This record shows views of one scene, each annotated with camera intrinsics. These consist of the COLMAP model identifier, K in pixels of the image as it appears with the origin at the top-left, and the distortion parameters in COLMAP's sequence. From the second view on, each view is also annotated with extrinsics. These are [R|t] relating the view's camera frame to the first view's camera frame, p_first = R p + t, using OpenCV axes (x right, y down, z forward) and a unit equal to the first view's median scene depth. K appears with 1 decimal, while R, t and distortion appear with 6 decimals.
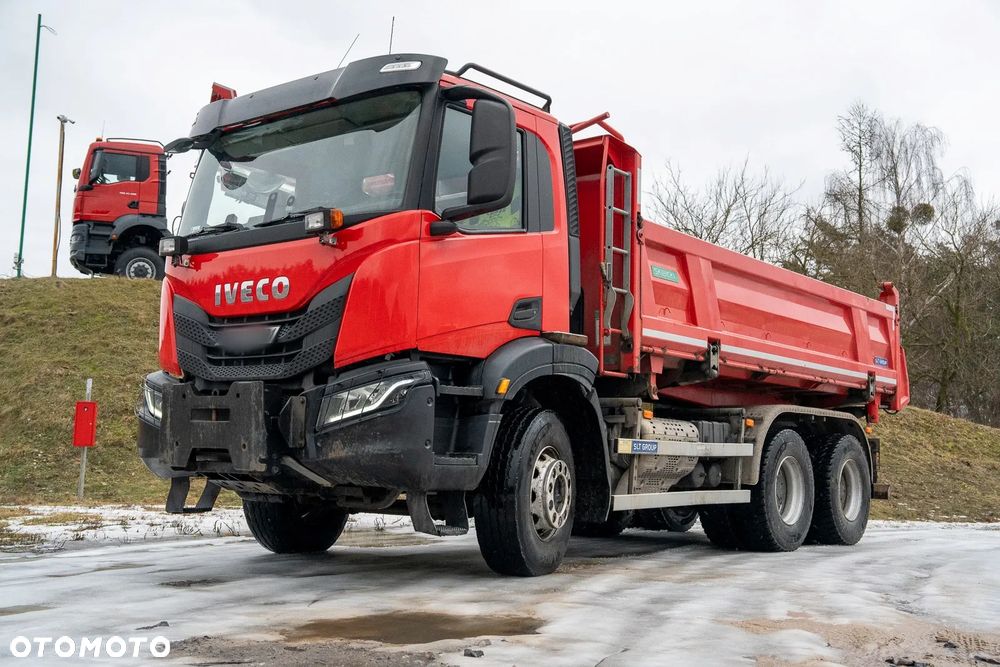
lens RADIAL K [[1067.8, 0, 500.0], [0, 1067.8, 333.5], [0, 0, 1]] dist [0.097940, 0.015534]
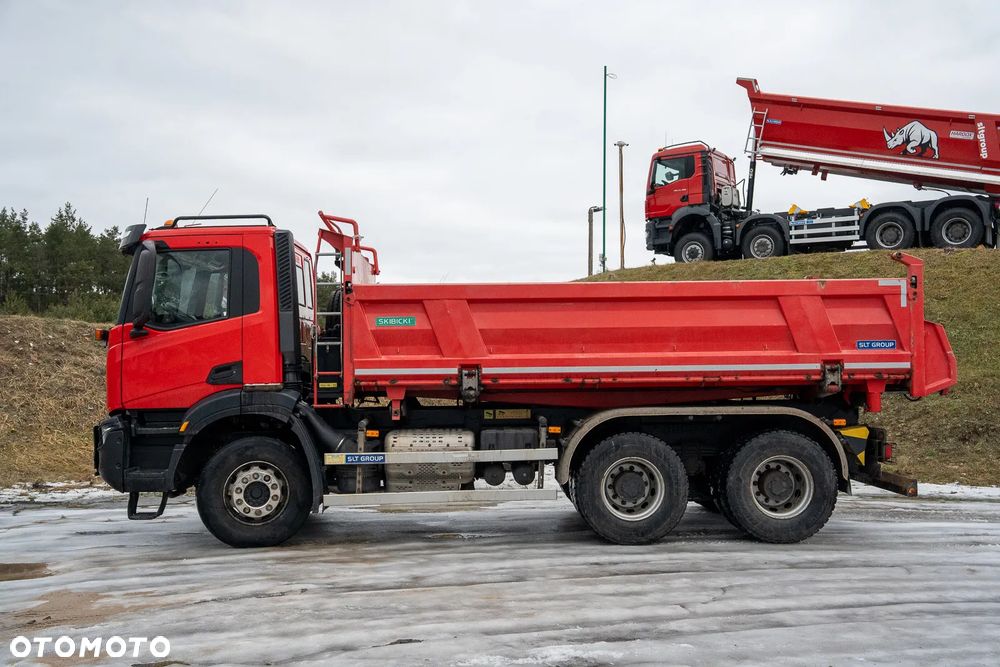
lens RADIAL K [[997.6, 0, 500.0], [0, 997.6, 333.5], [0, 0, 1]] dist [0.014795, 0.012596]
pose [[0.642388, -0.053816, -0.764488, 1.336815], [0.110930, 0.993556, 0.023272, -0.064125], [0.758309, -0.099754, 0.644218, 0.389370]]
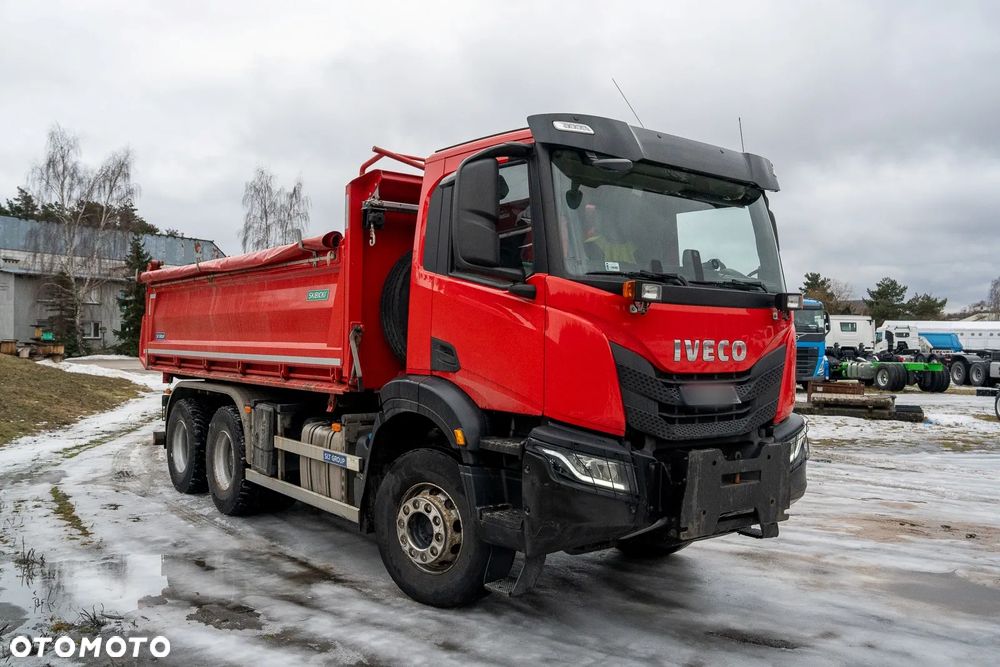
lens RADIAL K [[846.9, 0, 500.0], [0, 846.9, 333.5], [0, 0, 1]] dist [-0.006510, 0.012702]
pose [[0.242021, -0.015250, 0.970151, -1.022793], [-0.108905, 0.993131, 0.042779, -0.065590], [-0.964140, -0.116008, 0.238698, 0.966805]]
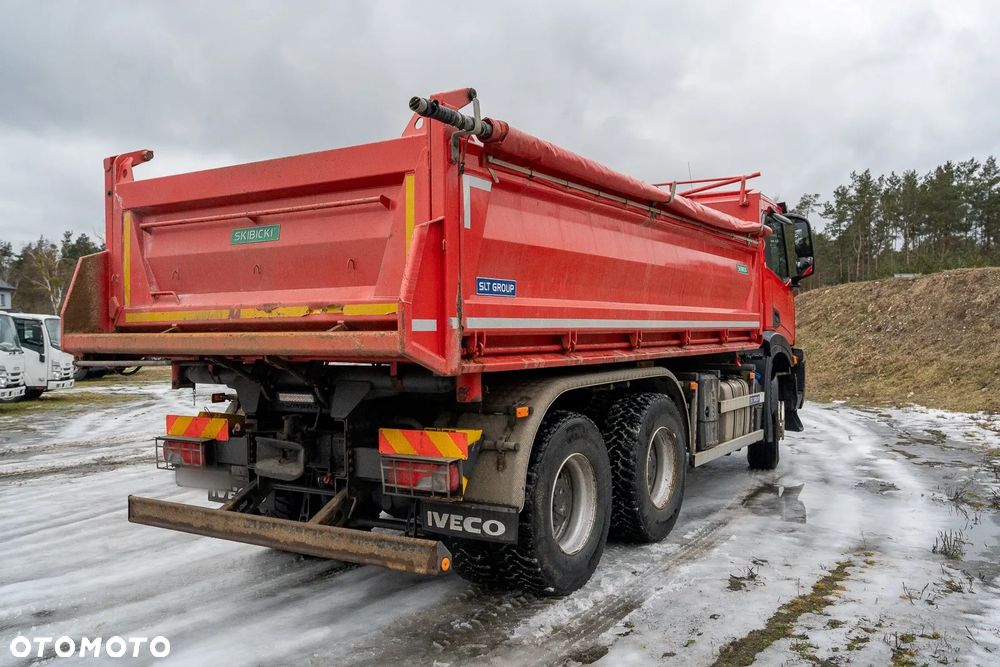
lens RADIAL K [[846.9, 0, 500.0], [0, 846.9, 333.5], [0, 0, 1]] dist [-0.006510, 0.012702]
pose [[-0.993029, -0.012034, -0.117258, 0.377518], [0.000688, 0.994167, -0.107851, 0.174518], [0.117871, -0.107180, -0.987228, 2.547431]]
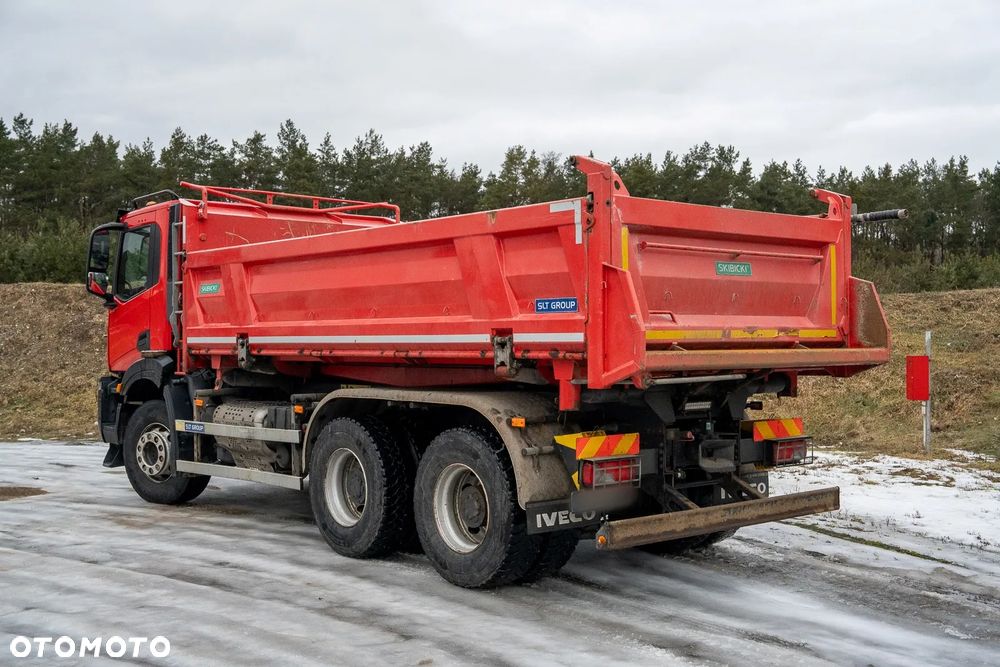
lens RADIAL K [[1122.4, 0, 500.0], [0, 1122.4, 333.5], [0, 0, 1]] dist [0.082425, 0.014295]
pose [[-0.186211, -0.026867, -0.982142, 1.605808], [0.109572, 0.992822, -0.047934, 0.111733], [0.976381, -0.116541, -0.181931, 1.830335]]
